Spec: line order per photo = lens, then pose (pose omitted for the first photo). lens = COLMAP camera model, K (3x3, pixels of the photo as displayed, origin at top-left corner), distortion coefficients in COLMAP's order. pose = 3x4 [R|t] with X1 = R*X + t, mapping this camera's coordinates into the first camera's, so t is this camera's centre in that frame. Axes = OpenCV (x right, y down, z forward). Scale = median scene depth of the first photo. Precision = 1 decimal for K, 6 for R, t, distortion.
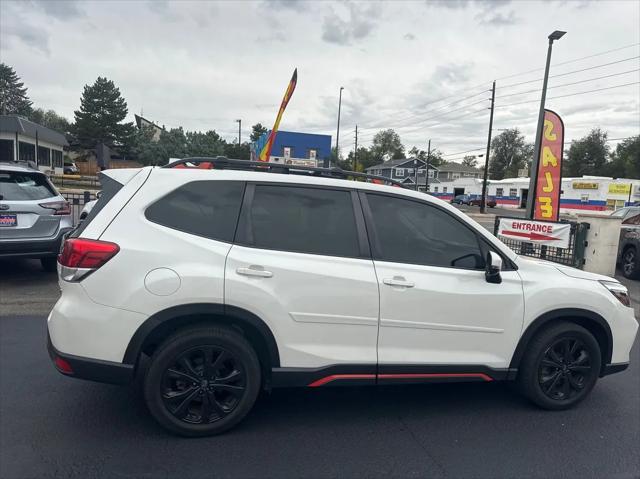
lens RADIAL K [[454.7, 0, 317.3], [0, 454.7, 242.9], [0, 0, 1]] dist [0.050704, -0.065980]
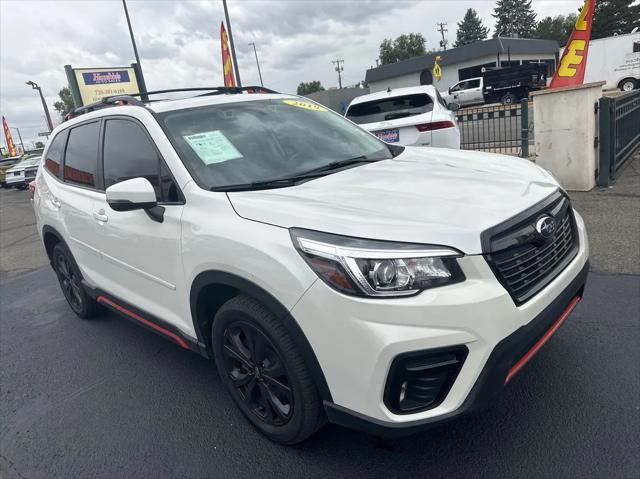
lens RADIAL K [[454.7, 0, 317.3], [0, 454.7, 242.9], [0, 0, 1]] dist [0.050704, -0.065980]
pose [[0.474215, 0.093757, -0.875403, 0.087380], [0.075579, 0.986308, 0.146577, 0.002469], [0.877159, -0.135671, 0.460636, 0.066609]]
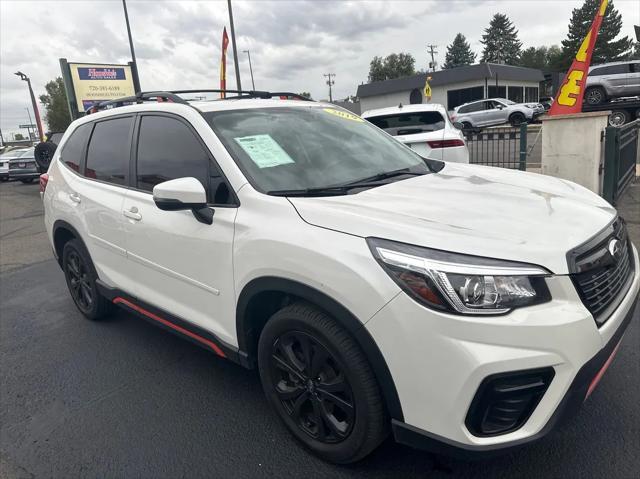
lens RADIAL K [[454.4, 0, 321.7], [0, 454.4, 235.8], [0, 0, 1]] dist [0.053408, -0.067281]
pose [[0.515429, 0.087478, -0.852456, 0.082183], [0.016940, 0.993541, 0.112198, 0.002268], [0.856765, -0.072271, 0.510618, 0.059914]]
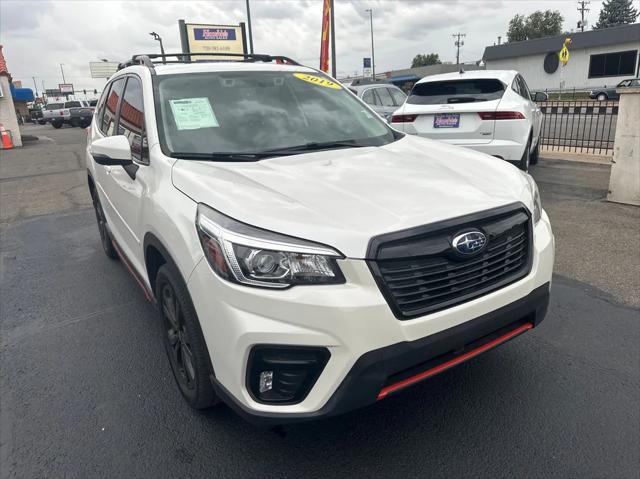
lens RADIAL K [[459.5, 0, 322.9], [0, 459.5, 238.1], [0, 0, 1]] dist [0.000851, -0.001499]
pose [[0.279452, 0.198154, -0.939490, 0.093176], [-0.045789, 0.980110, 0.193101, 0.001554], [0.959067, -0.010945, 0.282967, 0.082036]]
